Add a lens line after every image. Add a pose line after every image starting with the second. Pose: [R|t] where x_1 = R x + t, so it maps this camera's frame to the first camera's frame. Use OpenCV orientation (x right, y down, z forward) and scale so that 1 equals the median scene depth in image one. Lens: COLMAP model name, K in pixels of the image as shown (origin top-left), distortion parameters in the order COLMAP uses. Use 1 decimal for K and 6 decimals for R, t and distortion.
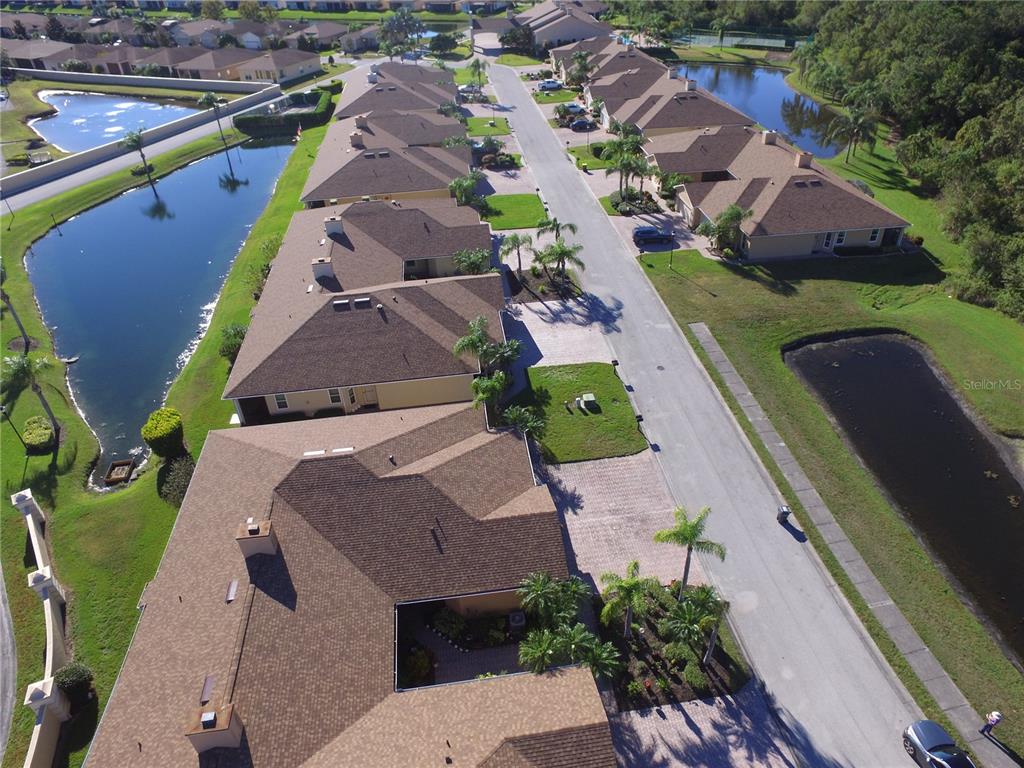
lens RADIAL K [[682.8, 0, 531.8], [0, 682.8, 381.6], [0, 0, 1]] dist [-0.116170, 0.088508]
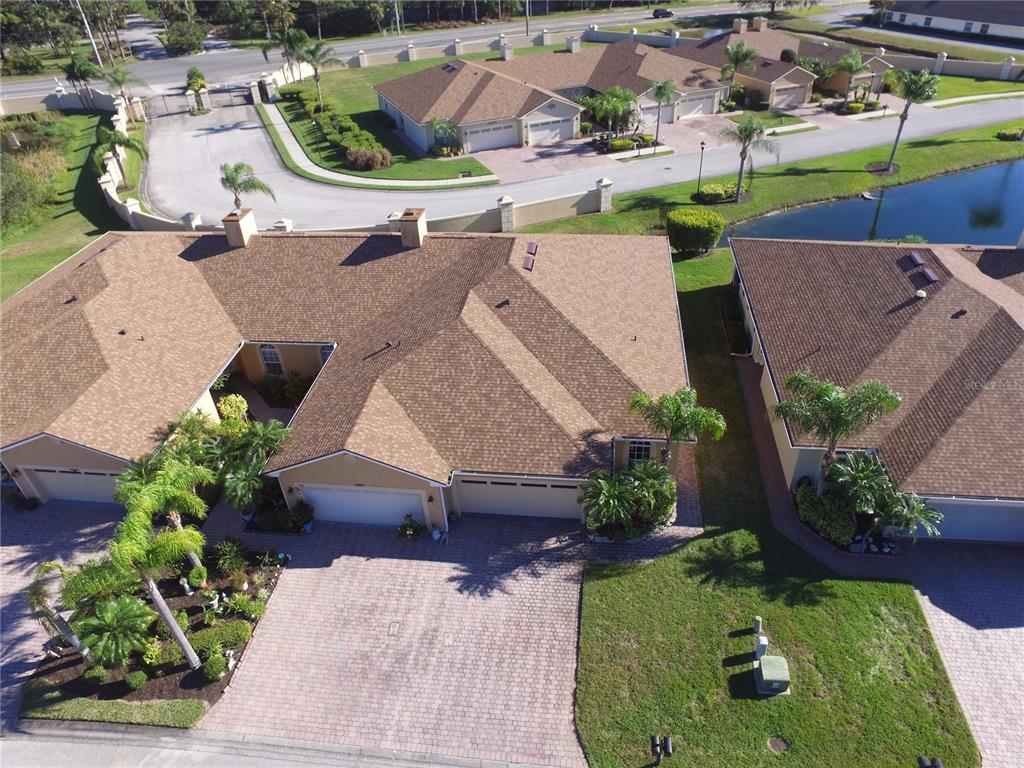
lens RADIAL K [[682.8, 0, 531.8], [0, 682.8, 381.6], [0, 0, 1]] dist [-0.116170, 0.088508]
pose [[-0.246365, 0.596515, -0.763855, 0.293265], [-0.532542, 0.575184, 0.620937, -0.224542], [0.809755, 0.559761, 0.175964, 0.653529]]
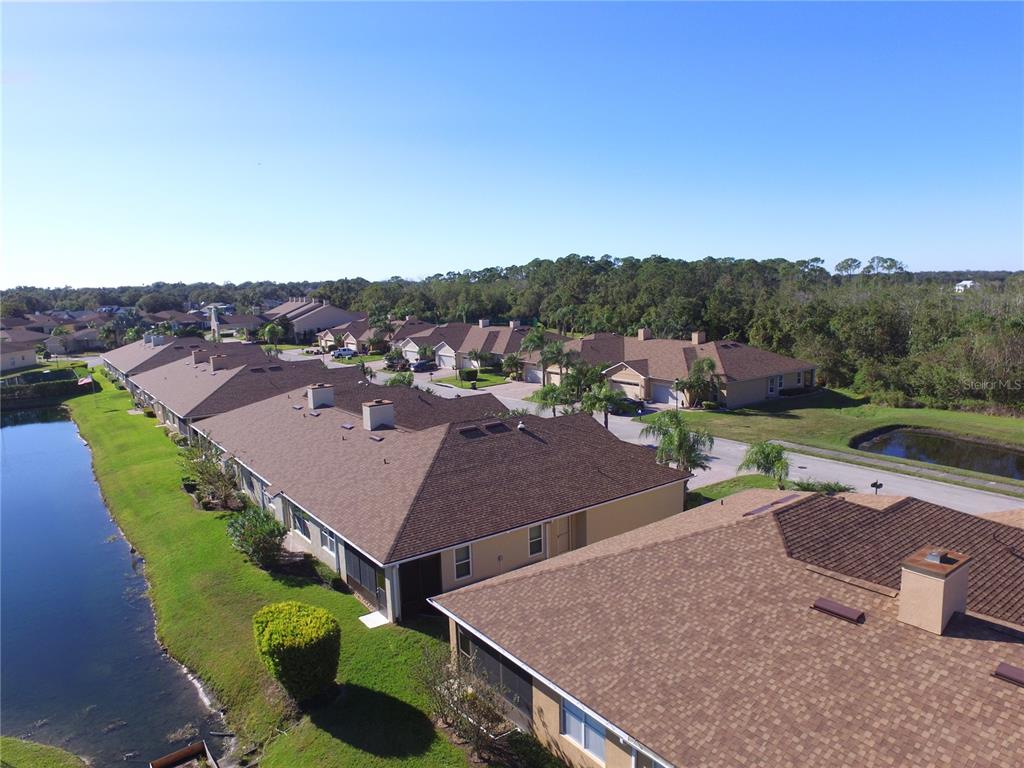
lens RADIAL K [[682.8, 0, 531.8], [0, 682.8, 381.6], [0, 0, 1]] dist [-0.116170, 0.088508]
pose [[0.870647, -0.064970, 0.487599, -0.530543], [0.286453, 0.872794, -0.395191, 0.125414], [-0.399897, 0.483746, 0.778506, 0.398432]]
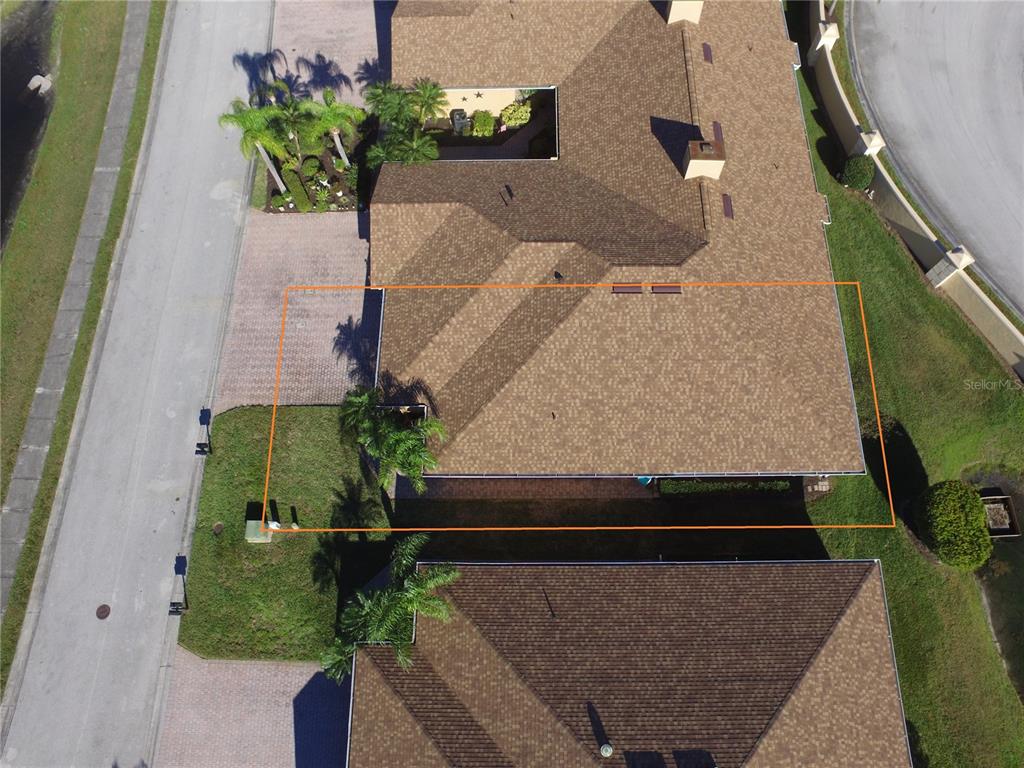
lens RADIAL K [[682.8, 0, 531.8], [0, 682.8, 381.6], [0, 0, 1]] dist [-0.116170, 0.088508]
pose [[-0.988452, -0.124134, 0.086916, -0.176340], [0.116820, -0.258871, 0.958822, -0.437561], [-0.096522, 0.957902, 0.270383, 0.632799]]
